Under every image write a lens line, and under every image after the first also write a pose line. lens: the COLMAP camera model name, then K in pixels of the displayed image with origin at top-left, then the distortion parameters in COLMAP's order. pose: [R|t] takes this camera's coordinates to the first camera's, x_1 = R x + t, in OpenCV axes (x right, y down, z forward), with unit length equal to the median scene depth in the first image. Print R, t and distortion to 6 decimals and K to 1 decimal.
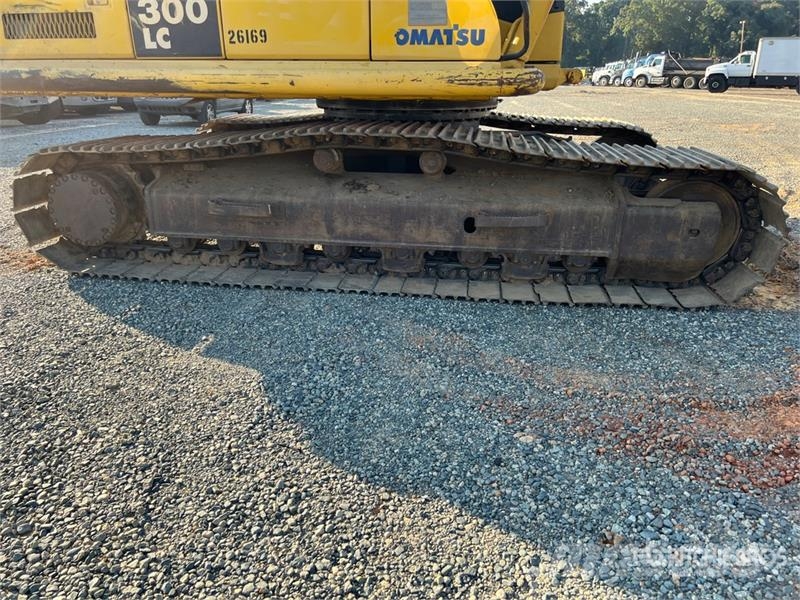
lens RADIAL K [[607.6, 0, 403.9], [0, 607.6, 298.3], [0, 0, 1]] dist [0.041725, -0.051467]
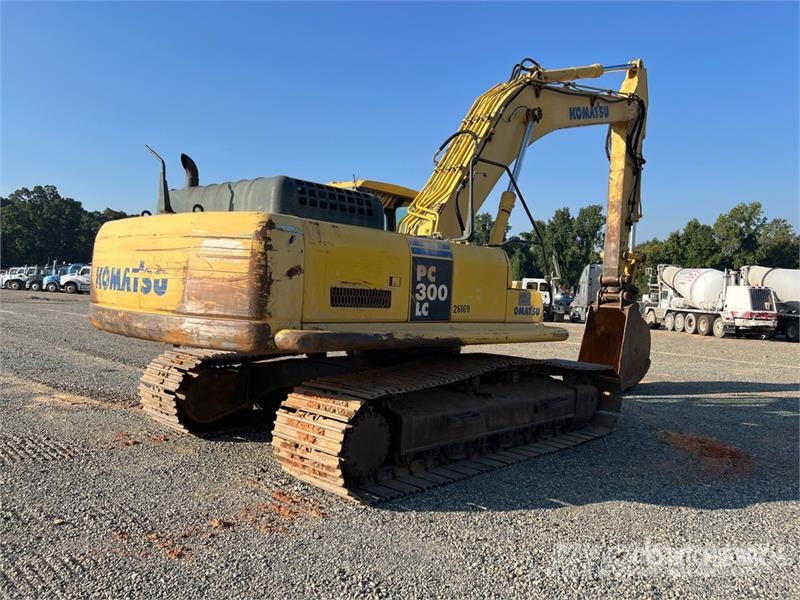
lens RADIAL K [[607.6, 0, 403.9], [0, 607.6, 298.3], [0, 0, 1]] dist [0.041725, -0.051467]
pose [[0.582134, 0.019823, 0.812851, -1.564241], [0.235914, 0.952581, -0.192184, -0.181866], [-0.778116, 0.303639, 0.549853, 0.237087]]
